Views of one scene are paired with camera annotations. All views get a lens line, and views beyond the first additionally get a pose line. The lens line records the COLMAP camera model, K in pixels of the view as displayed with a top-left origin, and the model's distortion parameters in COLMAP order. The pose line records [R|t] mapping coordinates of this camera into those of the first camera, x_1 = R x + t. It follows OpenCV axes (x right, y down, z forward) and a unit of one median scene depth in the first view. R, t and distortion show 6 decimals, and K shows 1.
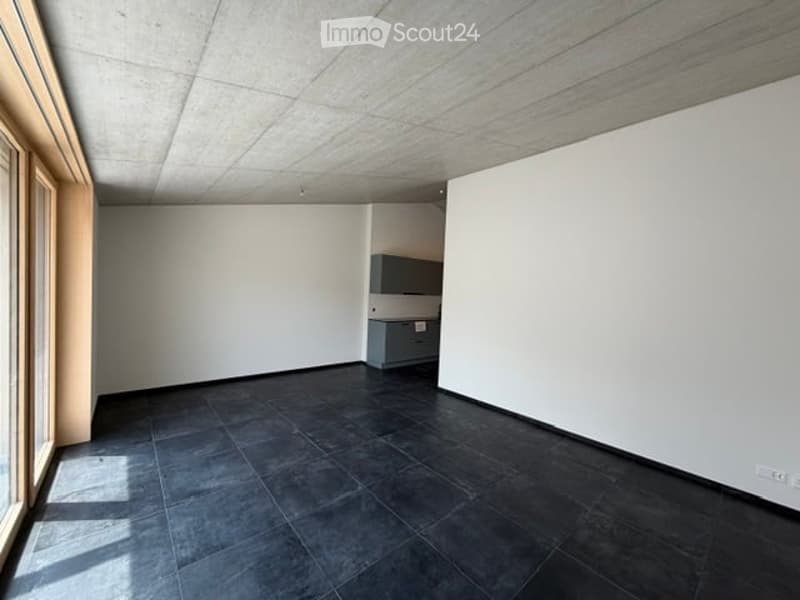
lens RADIAL K [[317.5, 0, 400.0], [0, 317.5, 300.0], [0, 0, 1]] dist [-0.001475, 0.000013]
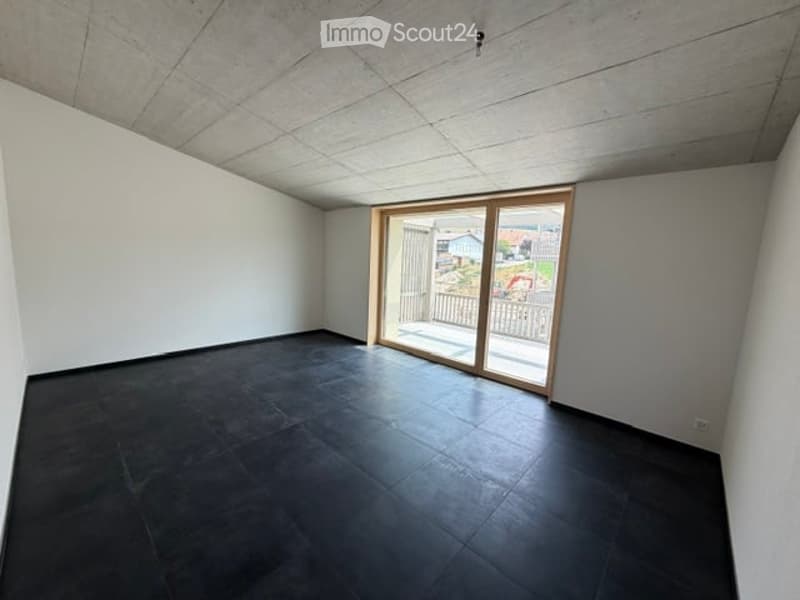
lens RADIAL K [[317.5, 0, 400.0], [0, 317.5, 300.0], [0, 0, 1]] dist [-0.001475, 0.000013]
pose [[-0.989232, -0.066640, -0.130307, -0.227121], [-0.086678, 0.984148, 0.154722, -0.081012], [0.117931, 0.164350, -0.979327, 1.999829]]
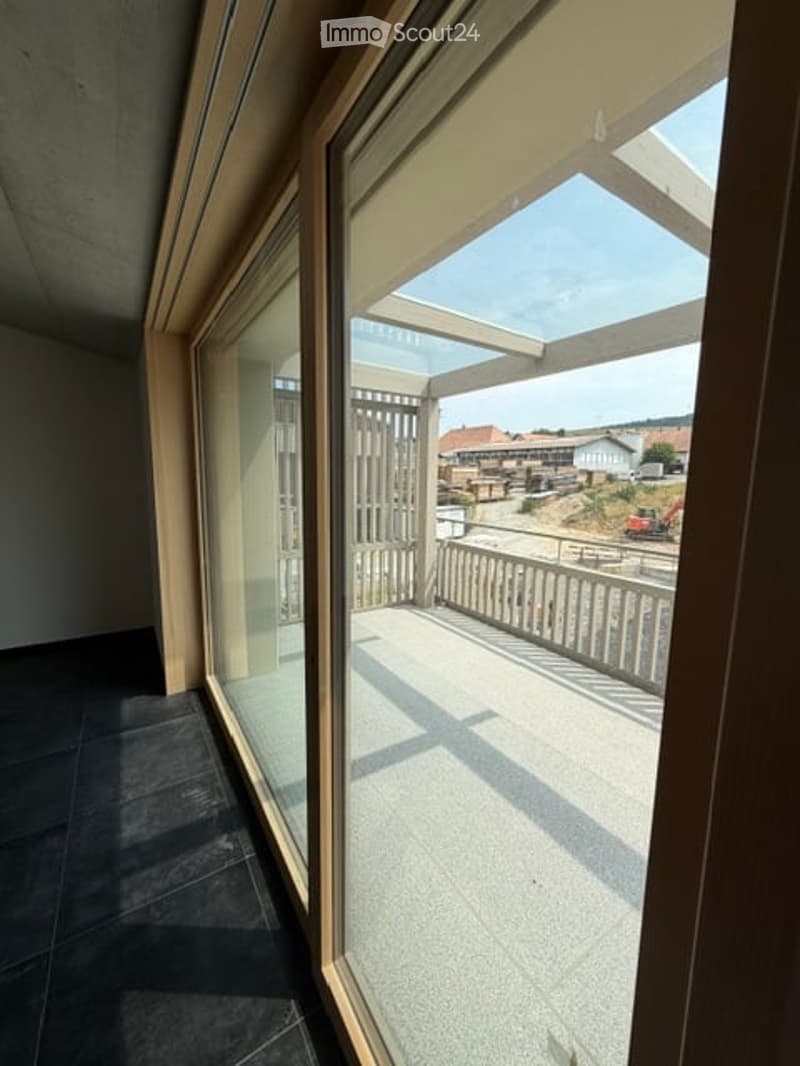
lens RADIAL K [[423.1, 0, 400.0], [0, 423.1, 533.0], [0, 0, 1]] dist [-0.001475, 0.000013]
pose [[-0.990075, -0.074777, 0.118998, -0.894605], [-0.053641, 0.983666, 0.171823, -0.061215], [-0.129903, 0.163734, -0.977914, 1.010482]]
